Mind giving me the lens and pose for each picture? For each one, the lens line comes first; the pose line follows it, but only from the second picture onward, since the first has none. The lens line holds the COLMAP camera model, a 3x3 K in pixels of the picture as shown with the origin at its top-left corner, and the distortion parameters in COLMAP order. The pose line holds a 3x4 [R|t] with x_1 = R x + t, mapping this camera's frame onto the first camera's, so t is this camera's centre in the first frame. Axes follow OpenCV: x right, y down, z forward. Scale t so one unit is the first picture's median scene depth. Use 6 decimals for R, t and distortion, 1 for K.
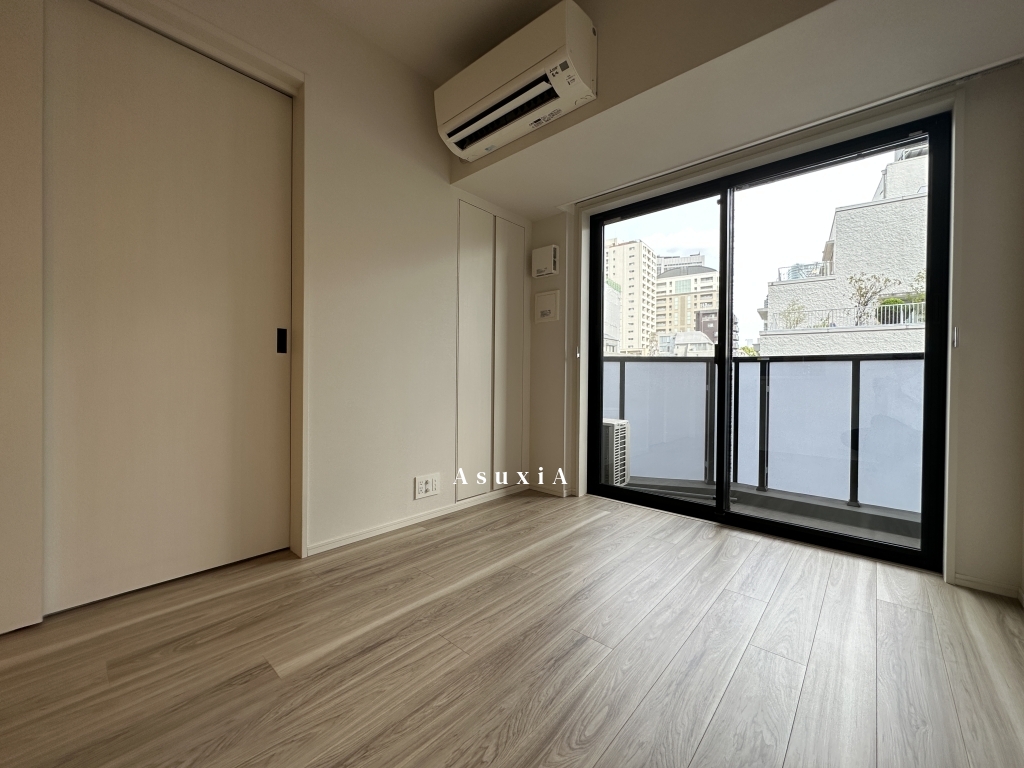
lens RADIAL K [[408.9, 0, 512.8], [0, 408.9, 380.0], [0, 0, 1]] dist [0.003216, 0.000259]
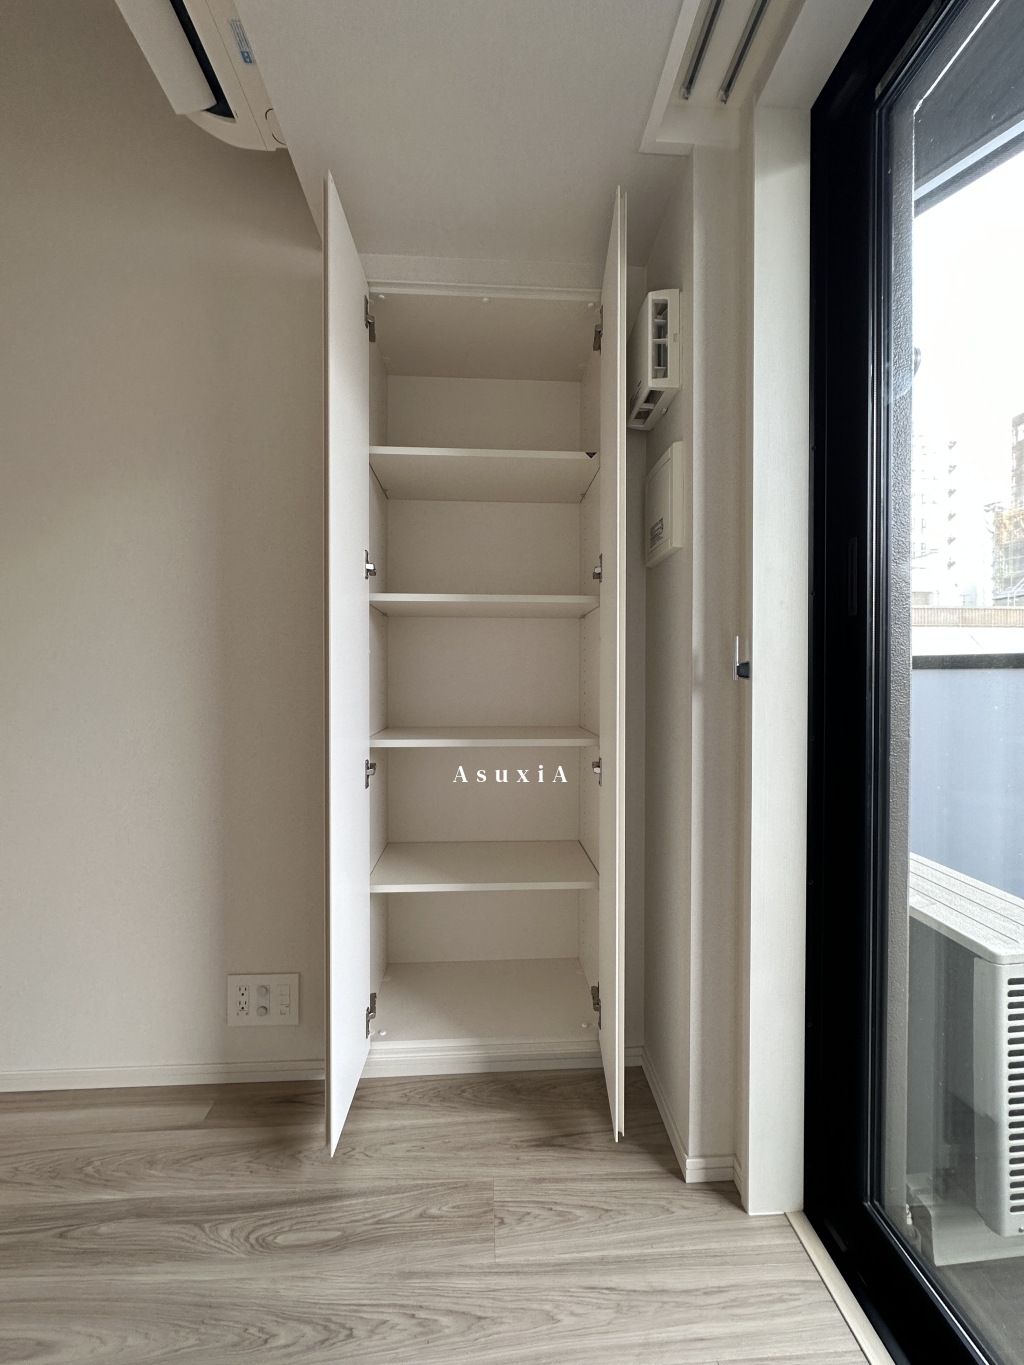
lens RADIAL K [[545.1, 0, 474.0], [0, 545.1, 718.2], [0, 0, 1]] dist [0.003216, 0.000259]
pose [[0.746878, -0.006634, -0.664928, 0.288633], [-0.022459, 0.999128, -0.035194, -0.003890], [0.664582, 0.041219, 0.746078, 0.684777]]
